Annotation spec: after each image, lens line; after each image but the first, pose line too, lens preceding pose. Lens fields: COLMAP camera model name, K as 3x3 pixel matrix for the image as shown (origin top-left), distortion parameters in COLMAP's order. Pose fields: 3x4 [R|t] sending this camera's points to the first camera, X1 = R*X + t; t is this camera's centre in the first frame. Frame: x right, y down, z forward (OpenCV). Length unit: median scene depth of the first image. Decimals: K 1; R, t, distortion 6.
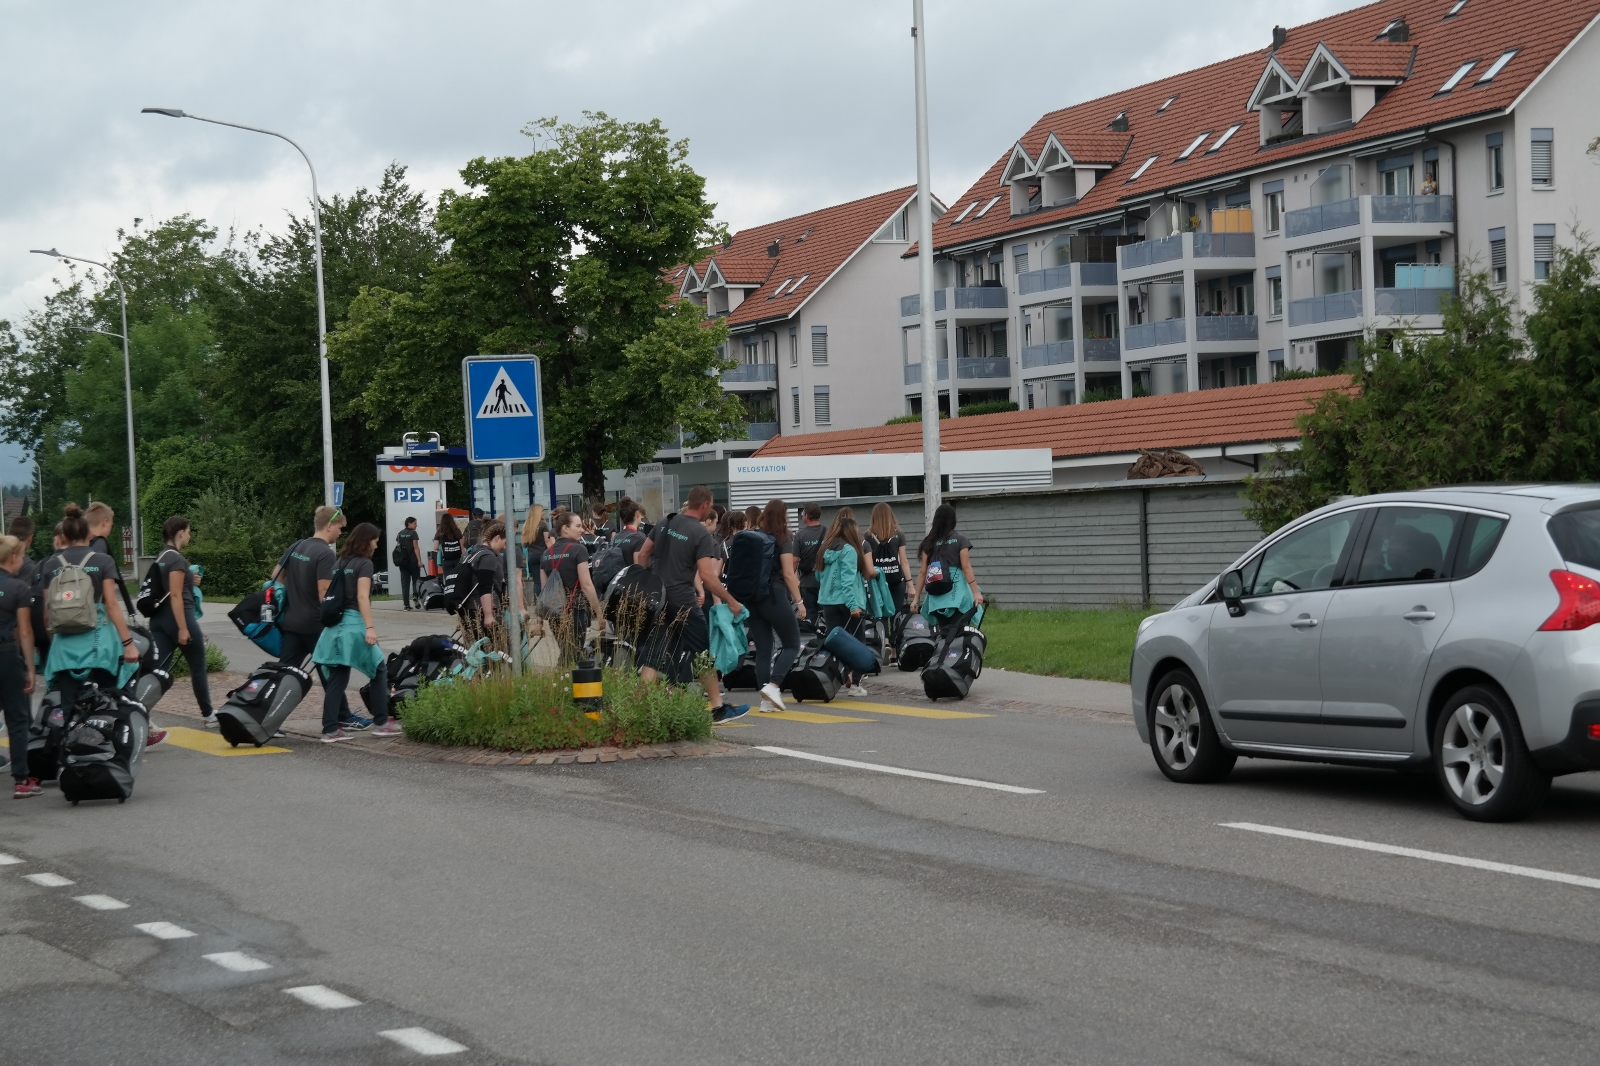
lens RADIAL K [[3030.0, 0, 779.0], [0, 3030.0, 546.5], [0, 0, 1]] dist [0.345783, 0.000000]
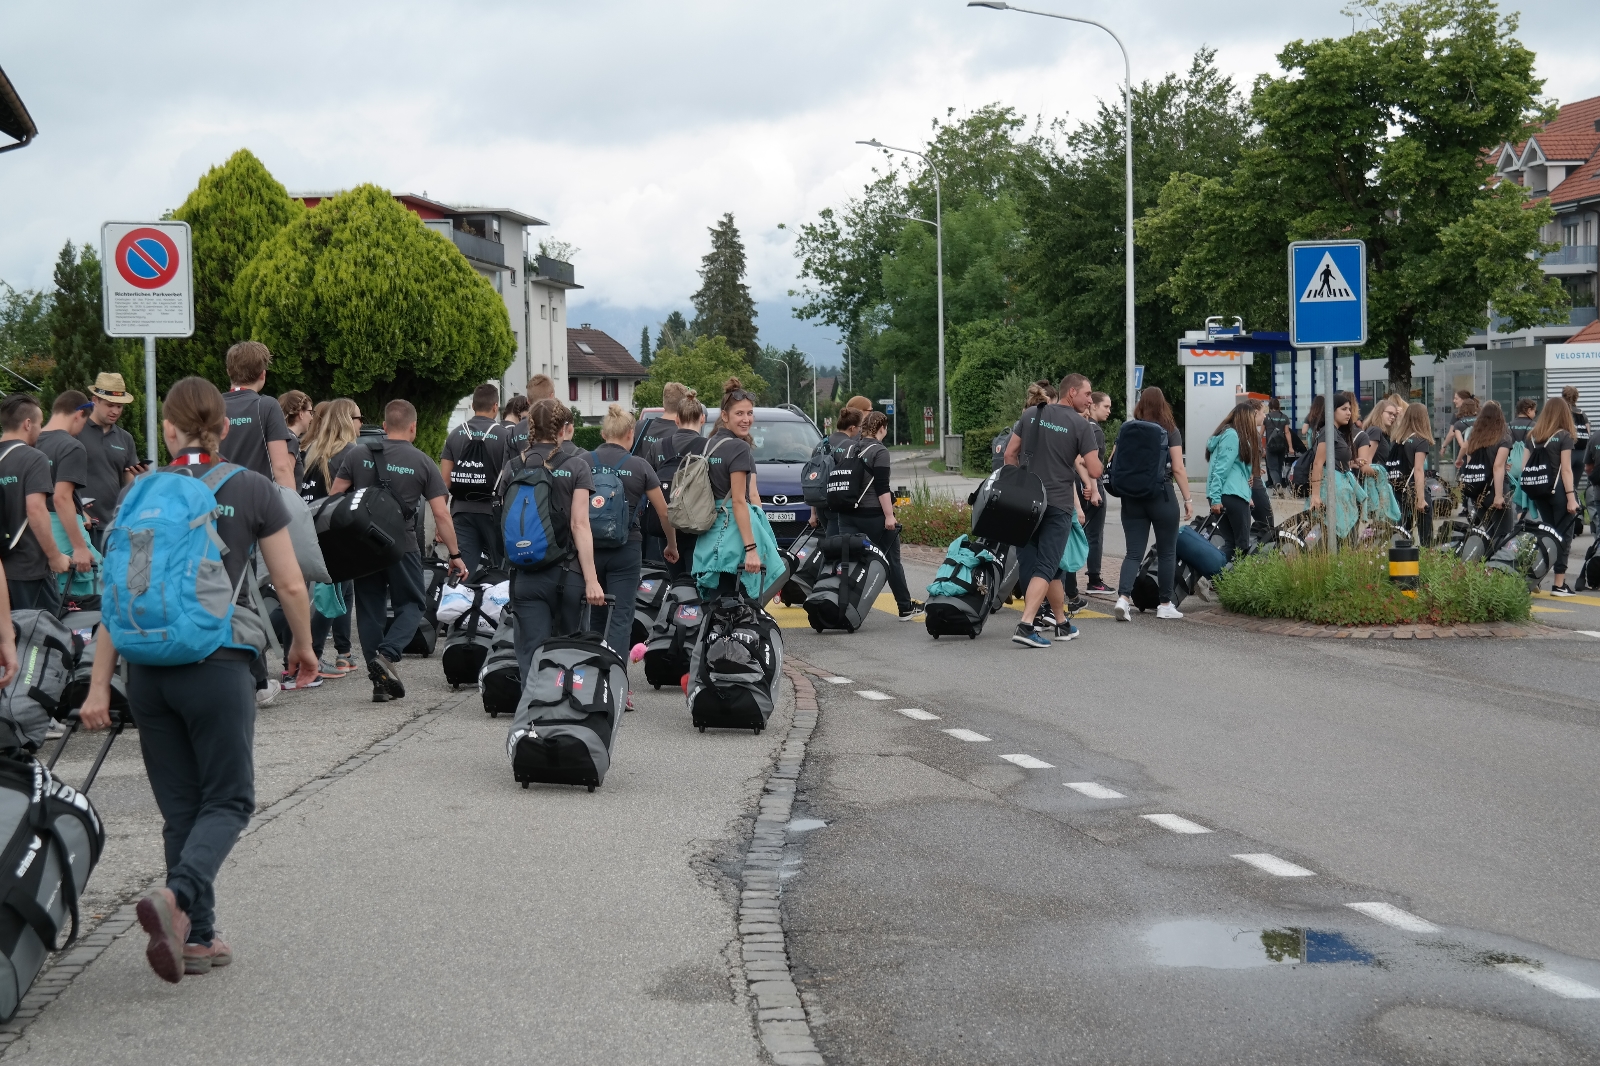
lens RADIAL K [[3030.0, 0, 805.9], [0, 3030.0, 545.2], [0, 0, 1]] dist [0.345783, 0.000000]
pose [[0.969251, 0.031435, -0.244057, -0.001337], [-0.022349, 0.998953, 0.039910, 0.000546], [0.245056, -0.033228, 0.968939, -0.011562]]
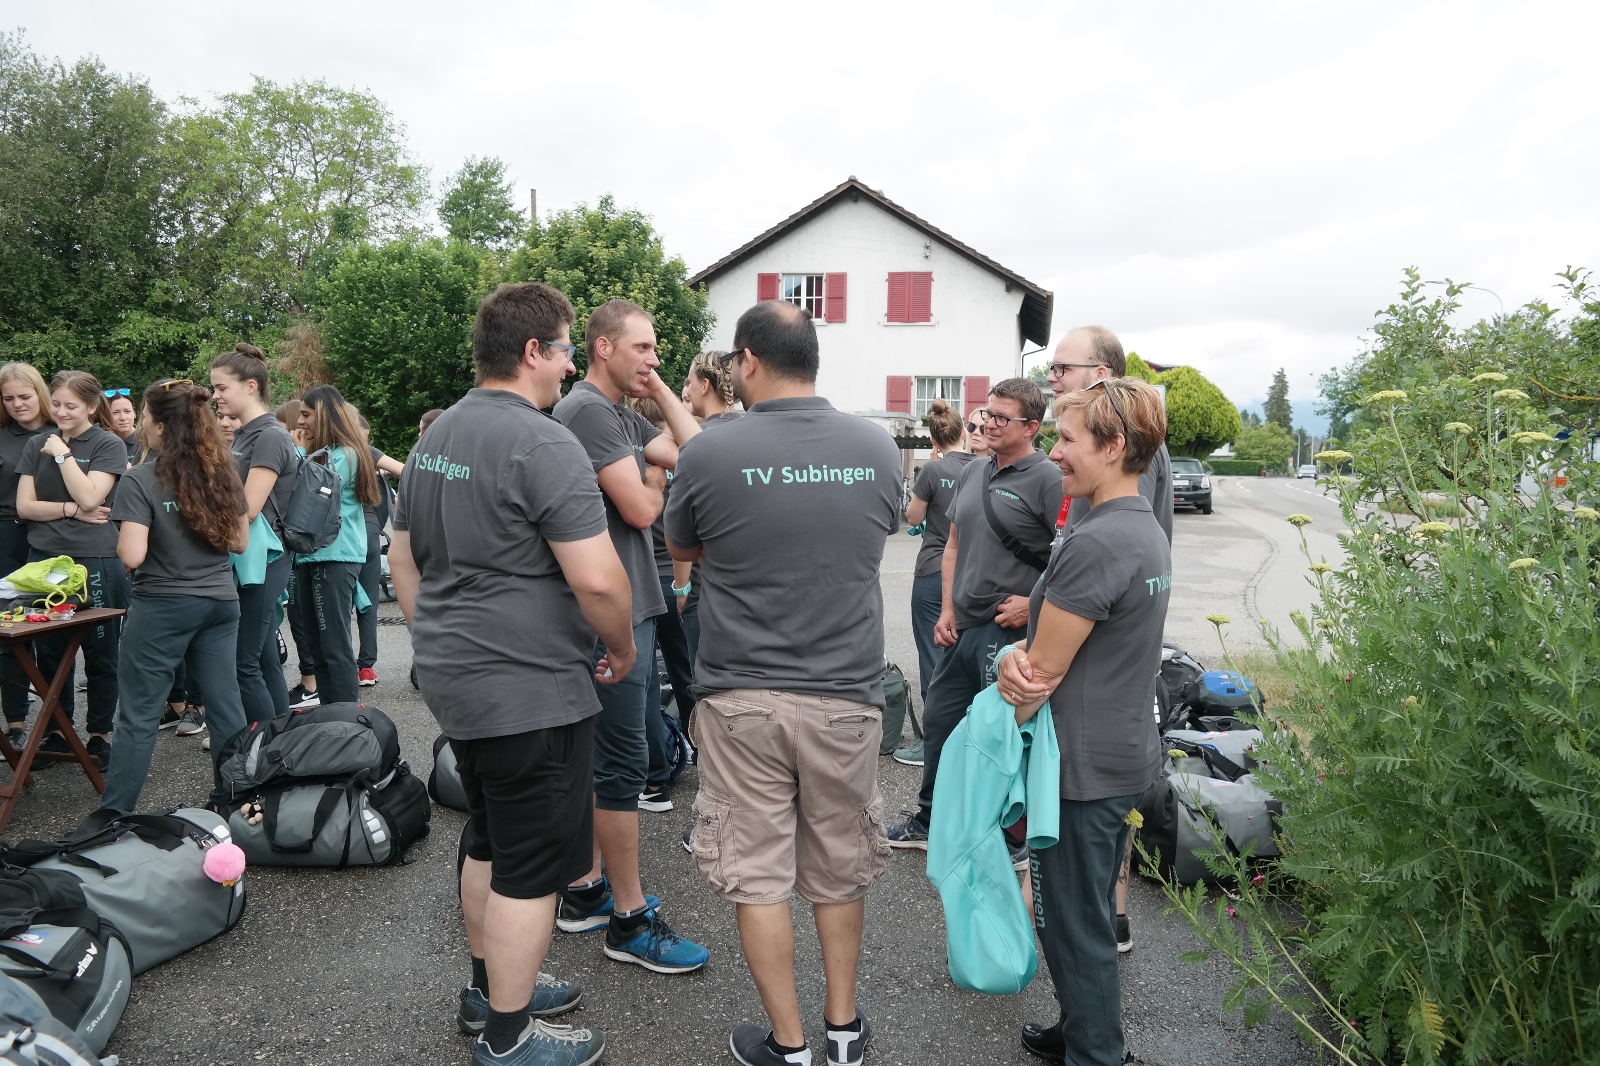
lens RADIAL K [[1295.9, 0, 789.7], [0, 1295.9, 530.1], [0, 0, 1]] dist [0.010613, -0.013685]
pose [[0.810615, 0.089555, -0.578691, -0.005722], [-0.056843, 0.995603, 0.074450, 0.001143], [0.582814, -0.027455, 0.812141, -0.065892]]
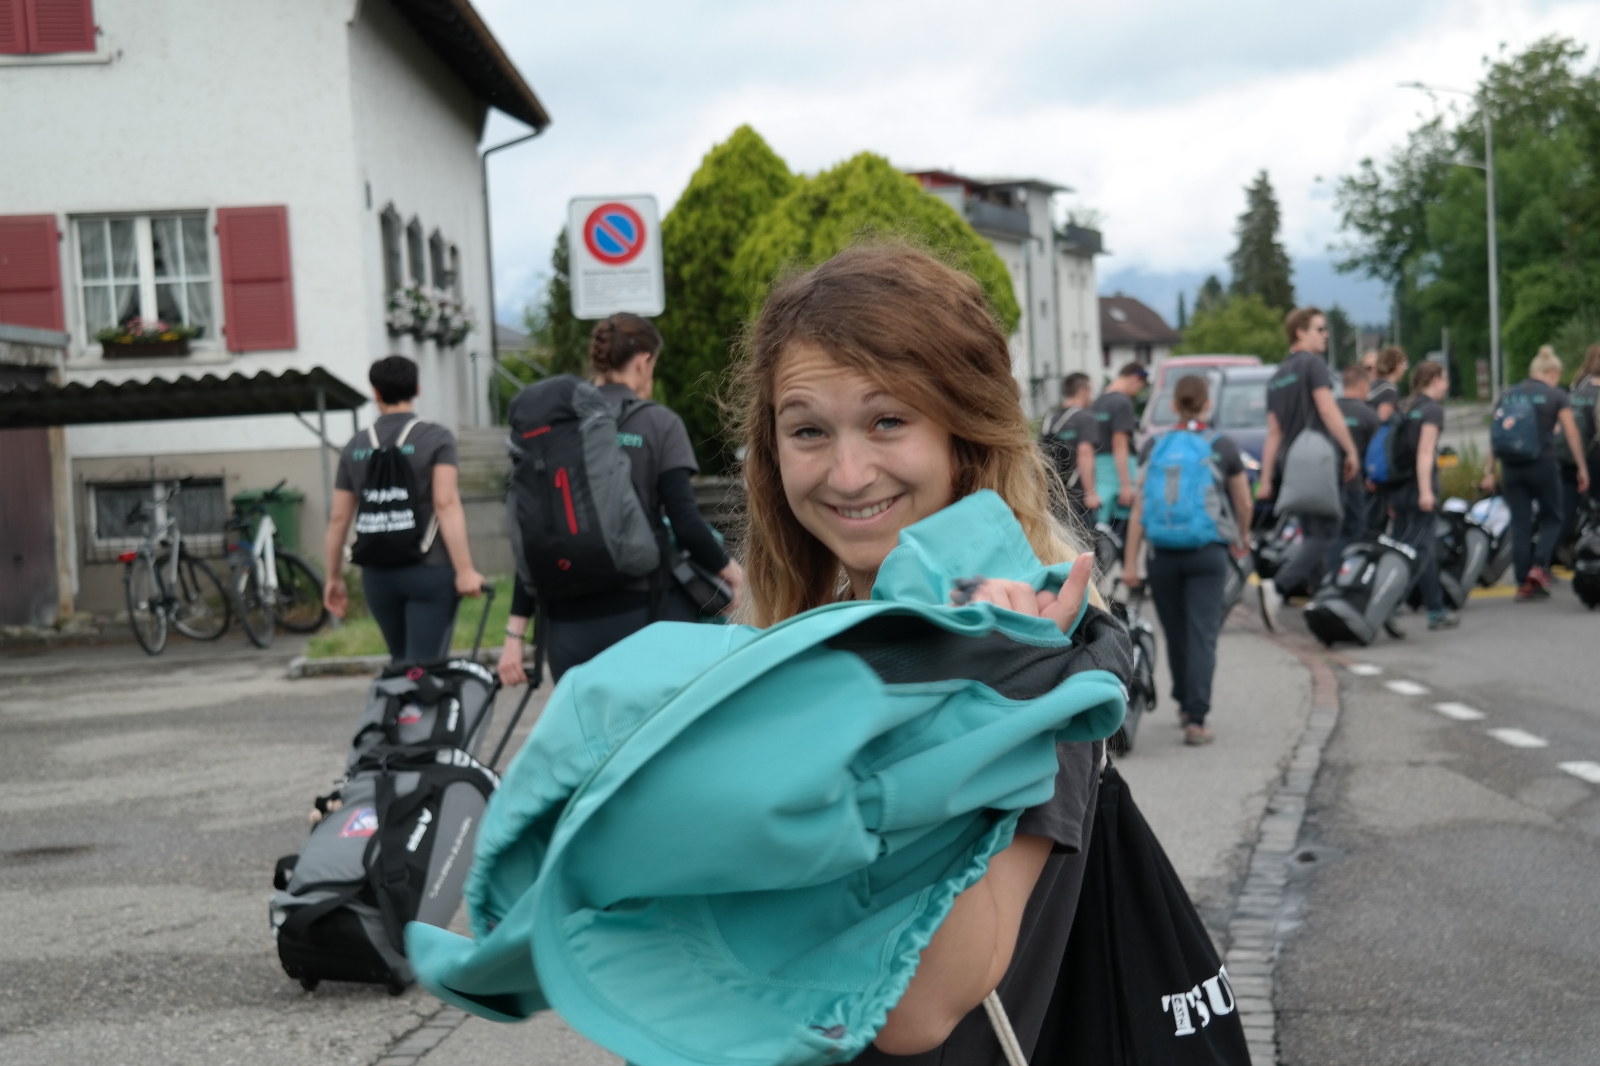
lens RADIAL K [[3030.0, 0, 809.3], [0, 3030.0, 534.1], [0, 0, 1]] dist [0.345783, 0.000000]
pose [[0.911948, 0.008848, -0.410211, -0.004193], [0.011454, 0.998829, 0.047008, 0.000759], [0.410146, -0.047567, 0.910779, 0.007057]]
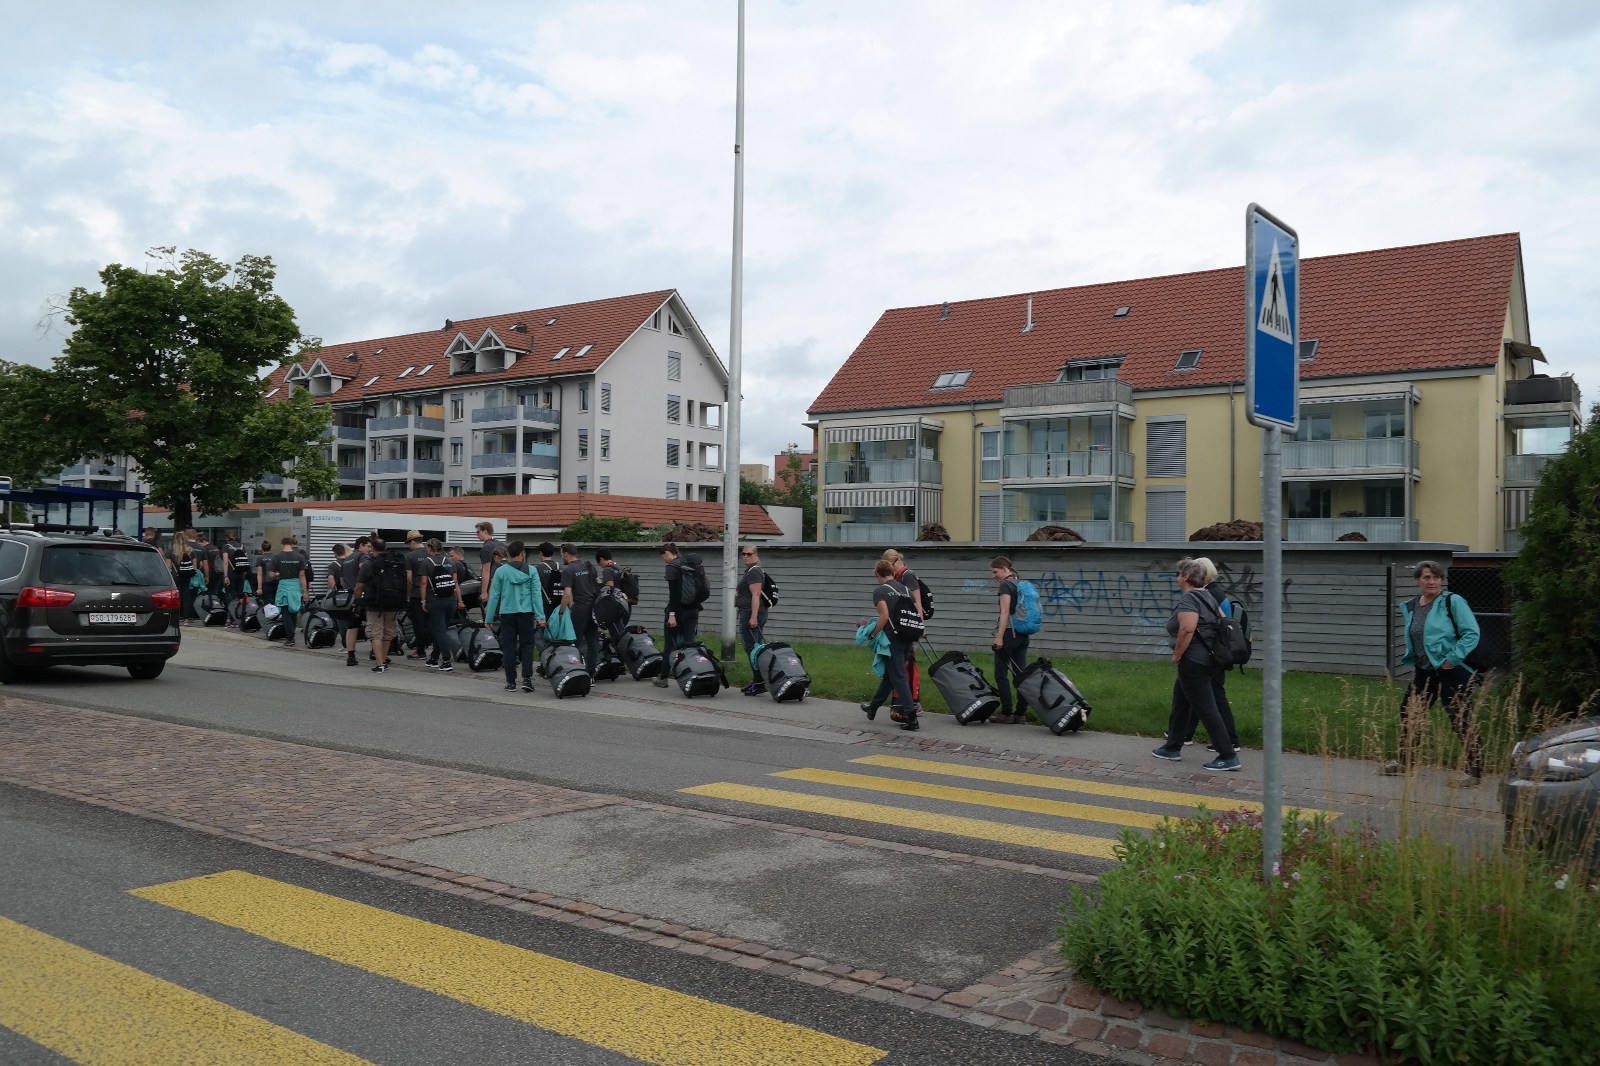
lens RADIAL K [[1295.9, 0, 811.1], [0, 1295.9, 543.7], [0, 0, 1]] dist [0.010613, -0.013685]
pose [[0.859320, 0.060884, 0.507801, -0.062825], [-0.044918, 0.998037, -0.043650, 0.001139], [-0.509462, 0.014700, 0.860368, 0.201924]]
